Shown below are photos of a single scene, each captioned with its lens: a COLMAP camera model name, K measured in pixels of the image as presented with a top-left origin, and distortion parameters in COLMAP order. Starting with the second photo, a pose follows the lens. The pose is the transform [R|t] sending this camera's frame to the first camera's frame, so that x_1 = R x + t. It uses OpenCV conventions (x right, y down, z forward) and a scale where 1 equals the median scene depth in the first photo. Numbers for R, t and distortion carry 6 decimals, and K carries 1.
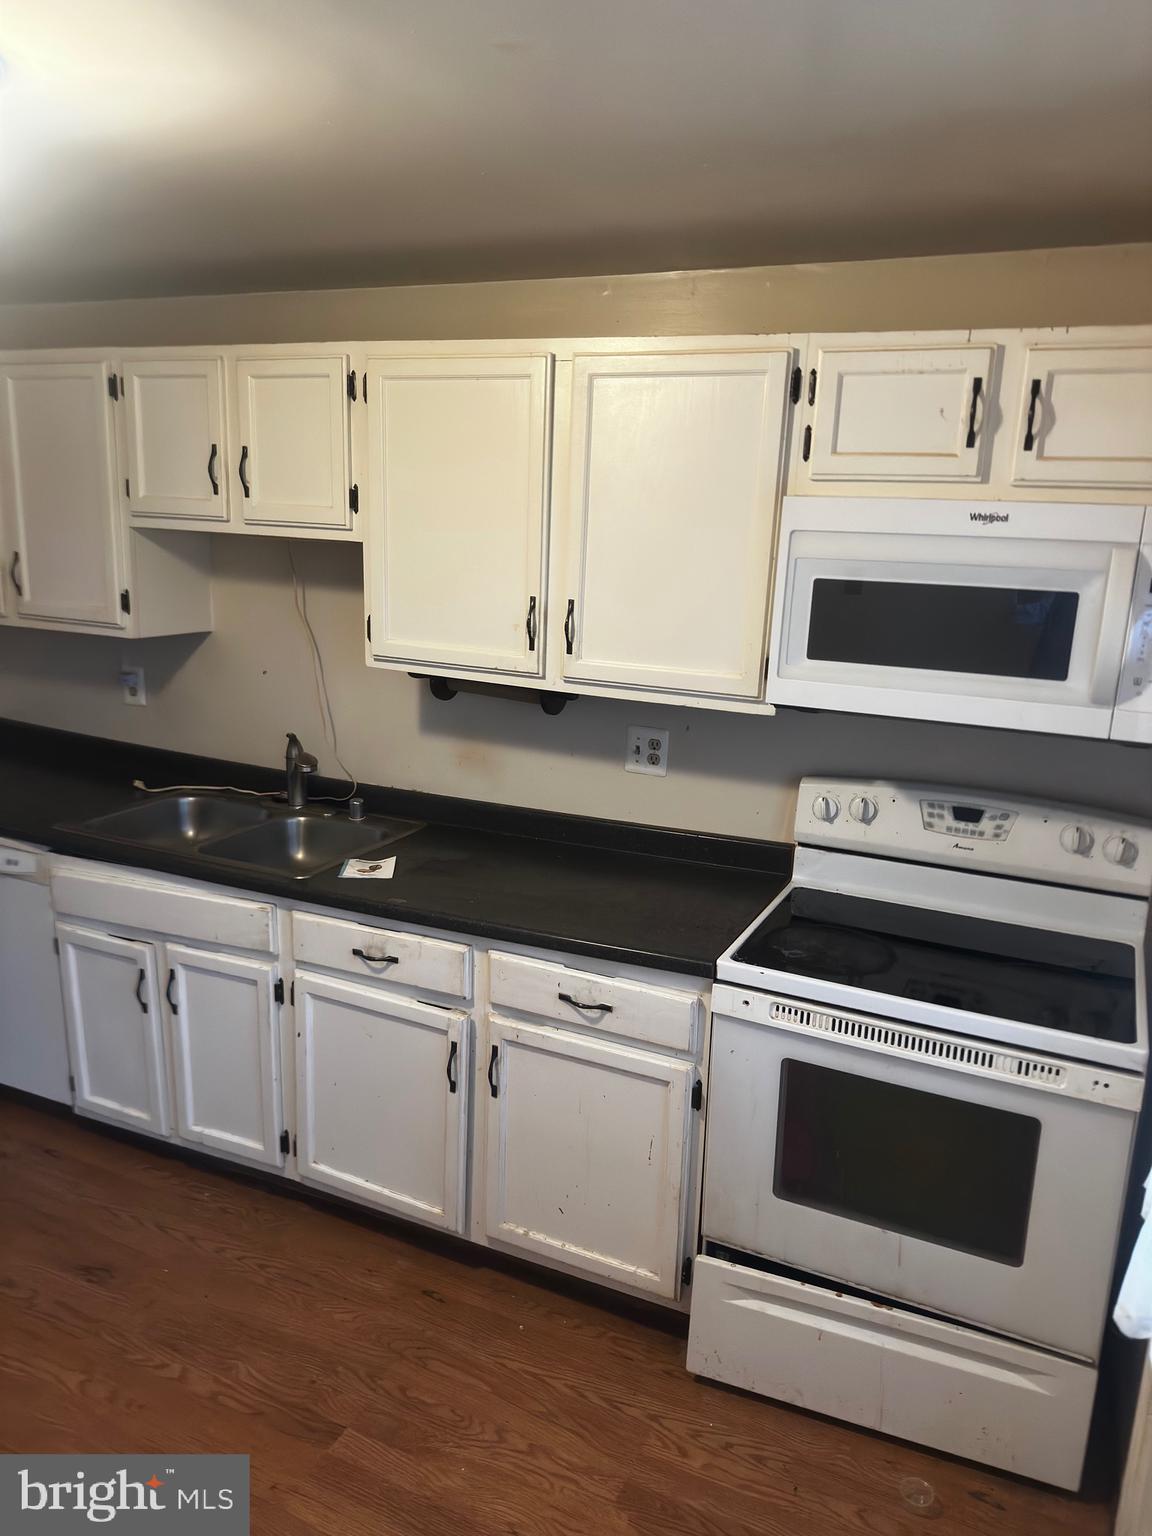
lens RADIAL K [[1092.4, 0, 570.3], [0, 1092.4, 766.8], [0, 0, 1]] dist [0.029136, -0.031032]
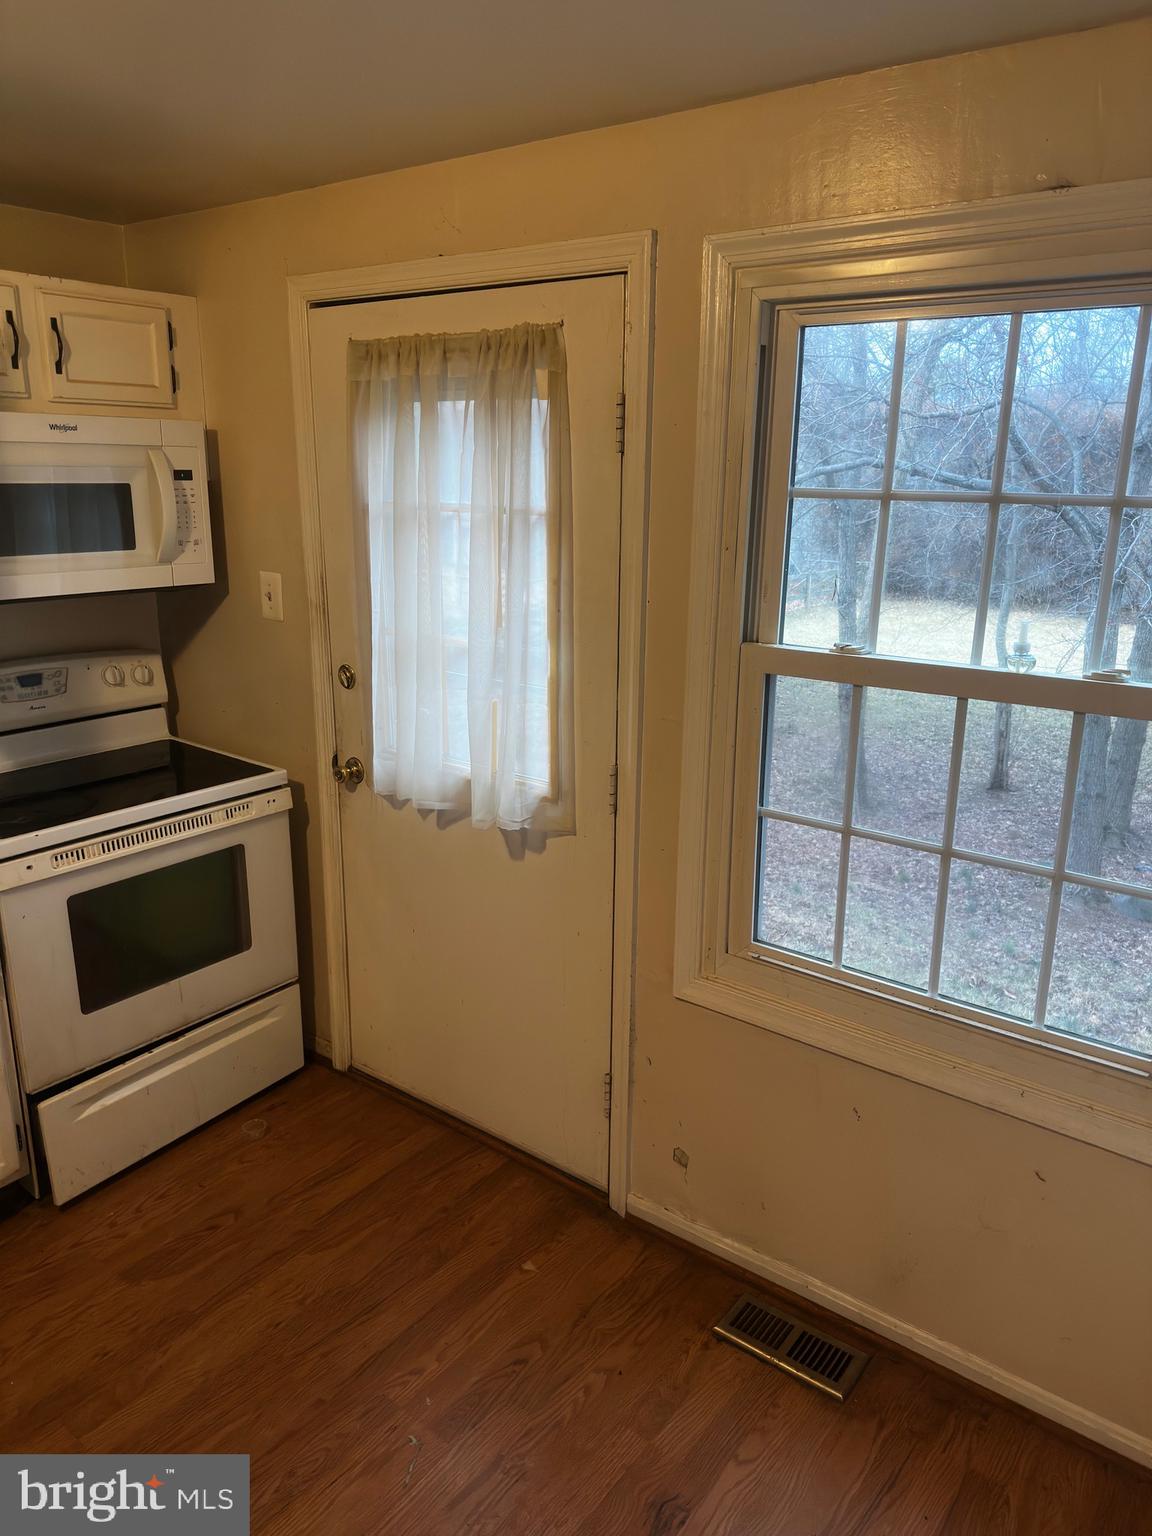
lens RADIAL K [[1092.4, 0, 565.2], [0, 1092.4, 760.4], [0, 0, 1]] dist [0.029136, -0.031032]
pose [[0.239806, -0.291123, 0.926143, -0.741266], [0.215342, 0.946165, 0.241658, -0.044289], [-0.946636, 0.141487, 0.289588, 0.134436]]
